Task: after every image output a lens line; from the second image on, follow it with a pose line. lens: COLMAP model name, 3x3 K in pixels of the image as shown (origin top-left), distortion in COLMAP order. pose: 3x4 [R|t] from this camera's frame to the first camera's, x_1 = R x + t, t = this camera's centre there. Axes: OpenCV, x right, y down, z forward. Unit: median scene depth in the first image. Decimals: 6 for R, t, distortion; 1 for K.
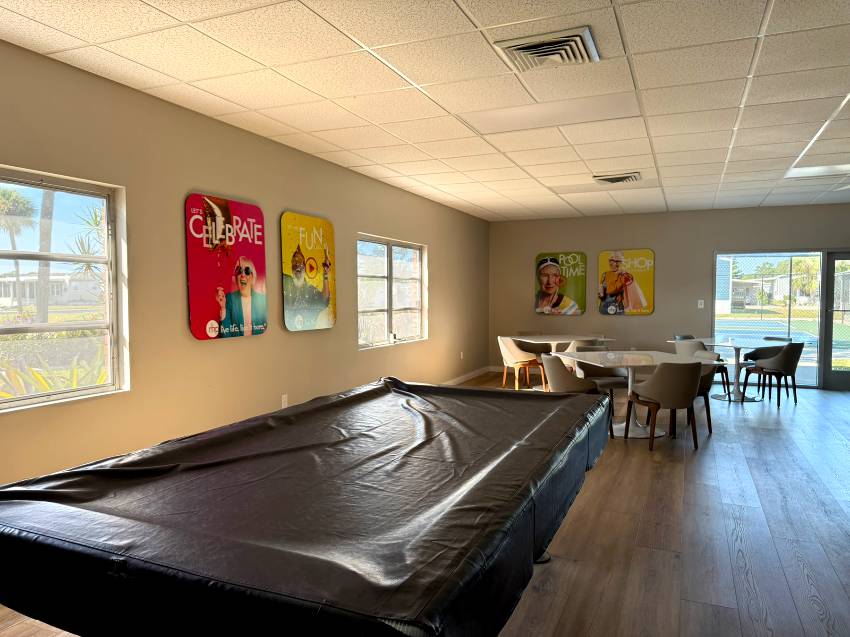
lens RADIAL K [[602.2, 0, 424.3], [0, 602.2, 321.0], [0, 0, 1]] dist [-0.007140, -0.003500]
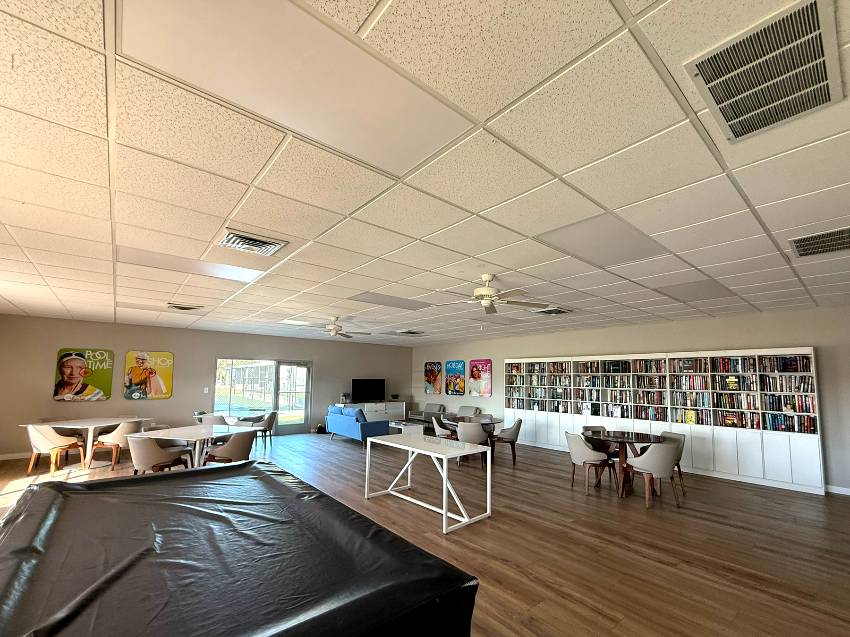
lens RADIAL K [[364.0, 0, 424.3], [0, 364.0, 320.7], [0, 0, 1]] dist [-0.000688, 0.000117]
pose [[0.445855, 0.149056, 0.882607, -0.140305], [0.031076, 0.982865, -0.181686, -0.015182], [-0.894566, 0.108434, 0.433583, 0.056708]]
